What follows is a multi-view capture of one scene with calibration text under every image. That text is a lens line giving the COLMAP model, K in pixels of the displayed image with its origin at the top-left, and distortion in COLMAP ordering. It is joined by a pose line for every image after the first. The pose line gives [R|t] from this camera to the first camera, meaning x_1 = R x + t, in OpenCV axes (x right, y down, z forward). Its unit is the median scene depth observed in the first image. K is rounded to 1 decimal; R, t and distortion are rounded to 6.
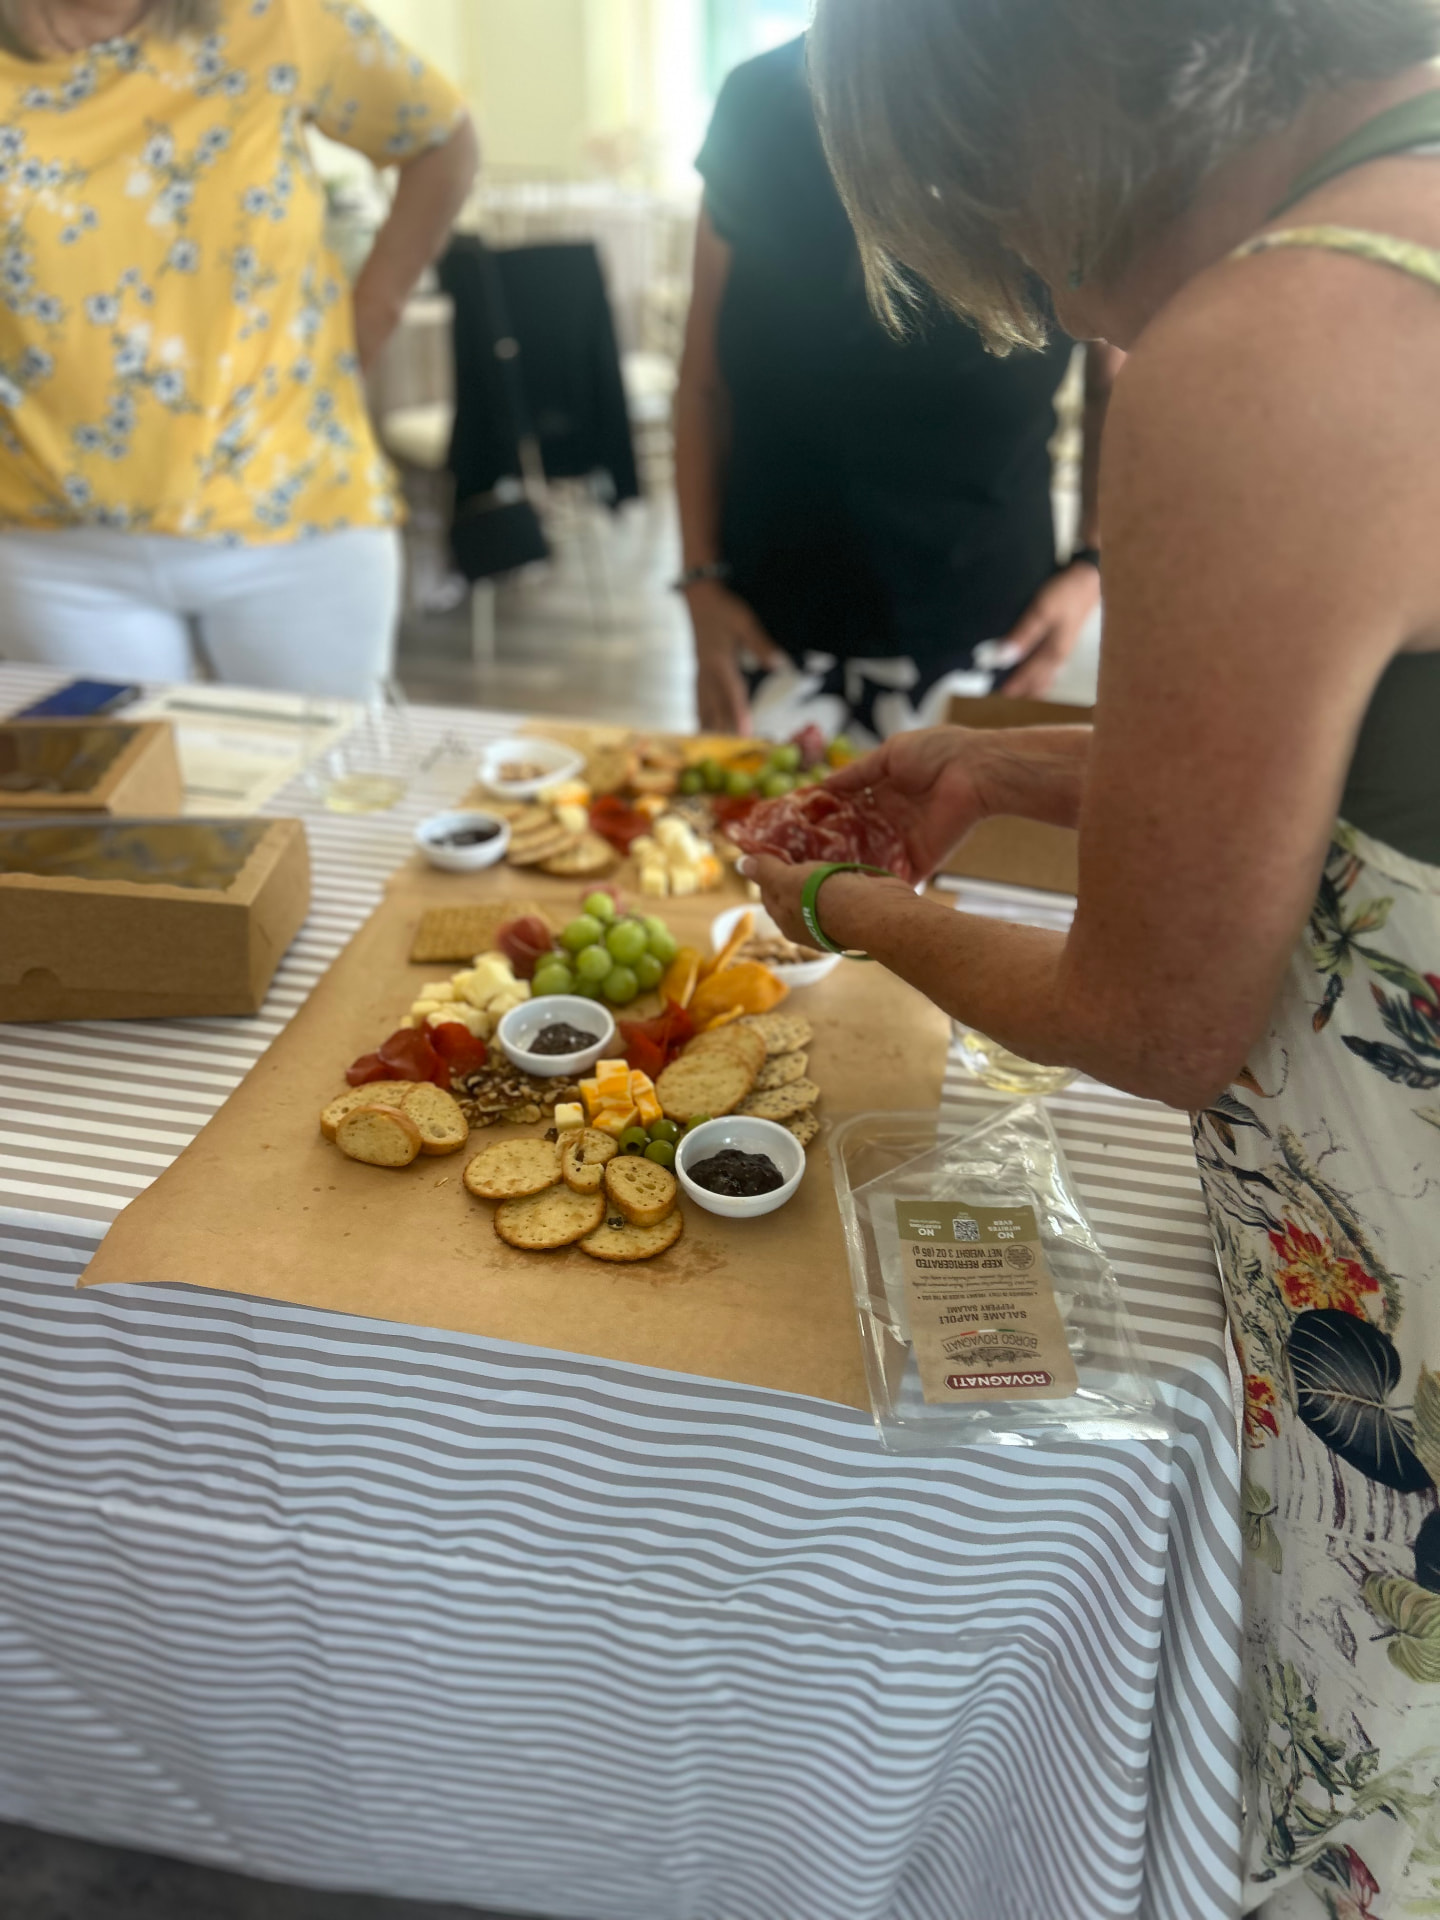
lens RADIAL K [[1450.0, 0, 782.2], [0, 1450.0, 915.0], [0, 0, 1]] dist [-0.054385, 0.037137]
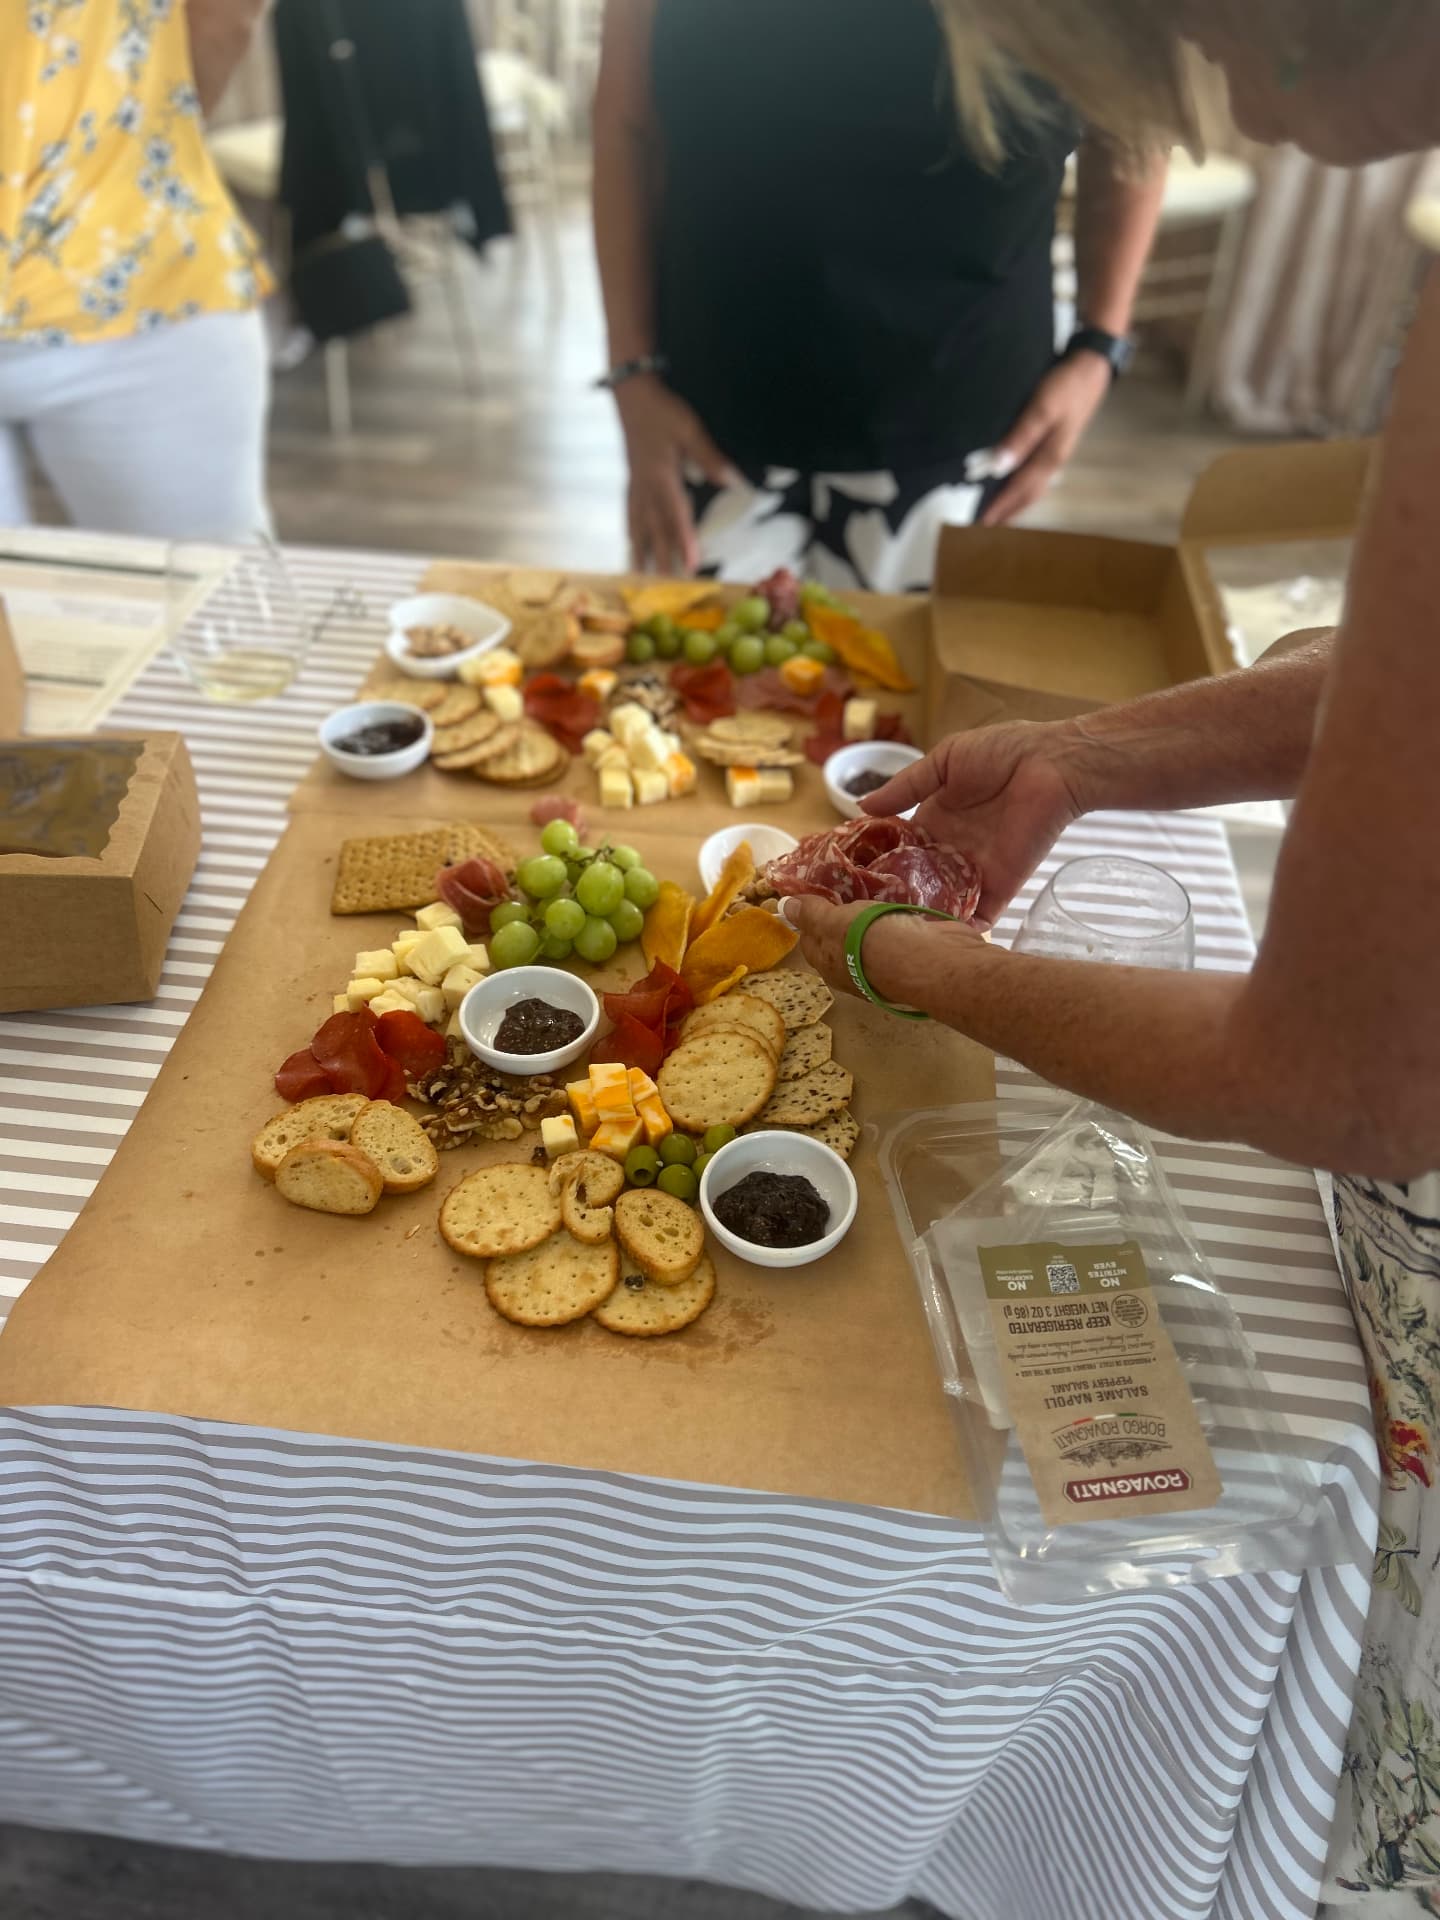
lens RADIAL K [[1479.9, 0, 720.0], [0, 1479.9, 960.0], [0, 0, 1]] dist [0.001446, -0.005491]
pose [[0.998651, -0.042189, 0.030266, -0.076384], [0.035662, 0.980994, 0.190731, -0.113661], [-0.037738, -0.189395, 0.981176, 0.187387]]
